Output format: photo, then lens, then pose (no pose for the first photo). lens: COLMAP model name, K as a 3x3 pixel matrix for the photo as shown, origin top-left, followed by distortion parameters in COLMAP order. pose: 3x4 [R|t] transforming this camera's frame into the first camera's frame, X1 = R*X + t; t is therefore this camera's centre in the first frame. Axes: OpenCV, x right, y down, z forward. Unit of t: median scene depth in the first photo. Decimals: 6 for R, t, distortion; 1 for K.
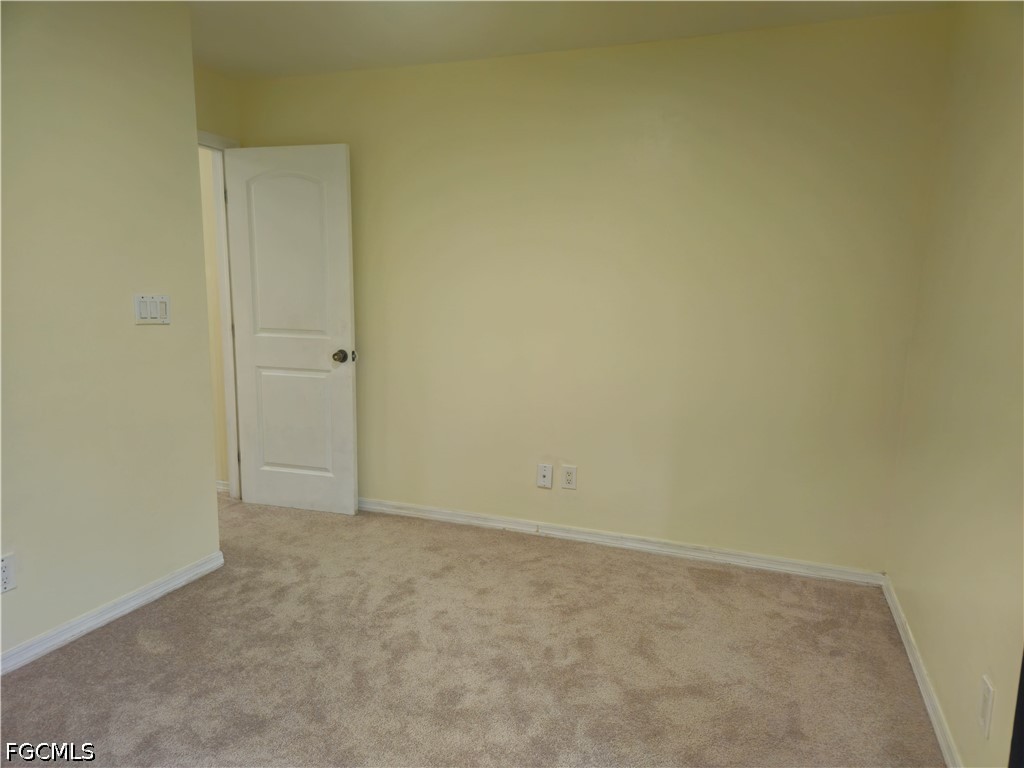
lens RADIAL K [[682.2, 0, 512.8], [0, 682.2, 385.3], [0, 0, 1]] dist [0.001485, -0.001213]
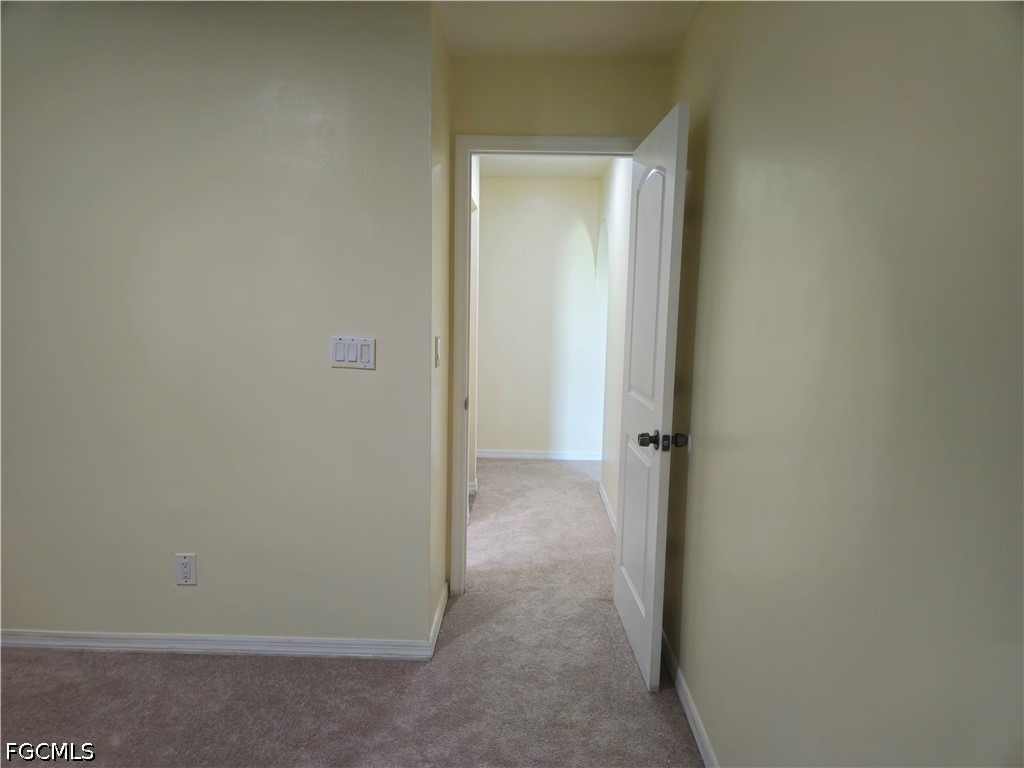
lens RADIAL K [[682.2, 0, 510.8], [0, 682.2, 382.9], [0, 0, 1]] dist [0.001485, -0.001213]
pose [[0.335190, 0.110786, -0.935614, 0.411628], [-0.150261, 0.986637, 0.062995, -0.161333], [0.930091, 0.119471, 0.347358, 0.888259]]
